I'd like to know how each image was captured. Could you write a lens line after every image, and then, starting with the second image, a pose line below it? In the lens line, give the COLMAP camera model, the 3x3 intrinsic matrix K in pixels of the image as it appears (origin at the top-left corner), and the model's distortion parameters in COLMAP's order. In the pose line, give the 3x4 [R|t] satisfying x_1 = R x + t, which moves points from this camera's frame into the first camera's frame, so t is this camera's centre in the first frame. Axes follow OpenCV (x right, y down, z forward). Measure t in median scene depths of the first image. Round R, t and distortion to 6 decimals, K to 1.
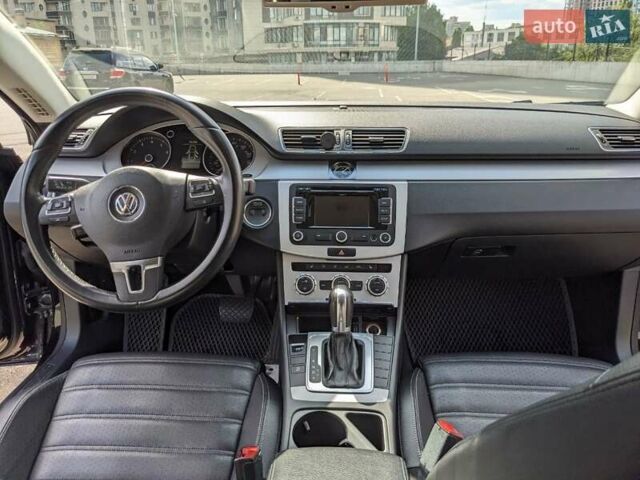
lens RADIAL K [[508.2, 0, 315.1], [0, 508.2, 234.8], [0, 0, 1]] dist [0.063583, -0.104288]
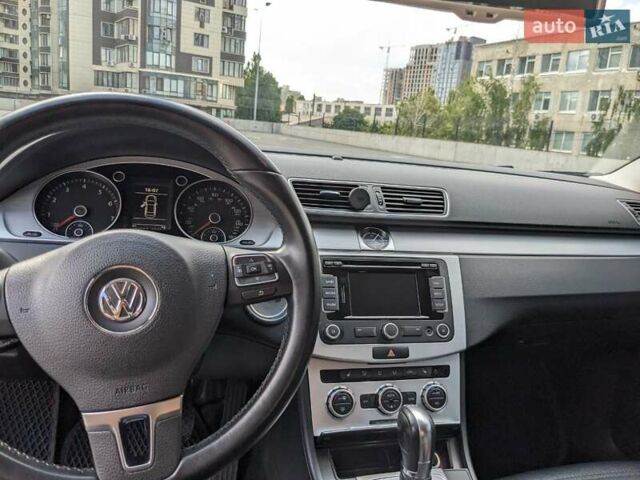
lens RADIAL K [[508.2, 0, 324.5], [0, 508.2, 237.4], [0, 0, 1]] dist [0.063583, -0.104288]
pose [[0.943243, 0.027608, 0.330953, -0.264925], [0.006007, 0.994957, -0.100120, -0.053562], [-0.332048, 0.096425, 0.938321, 0.318526]]
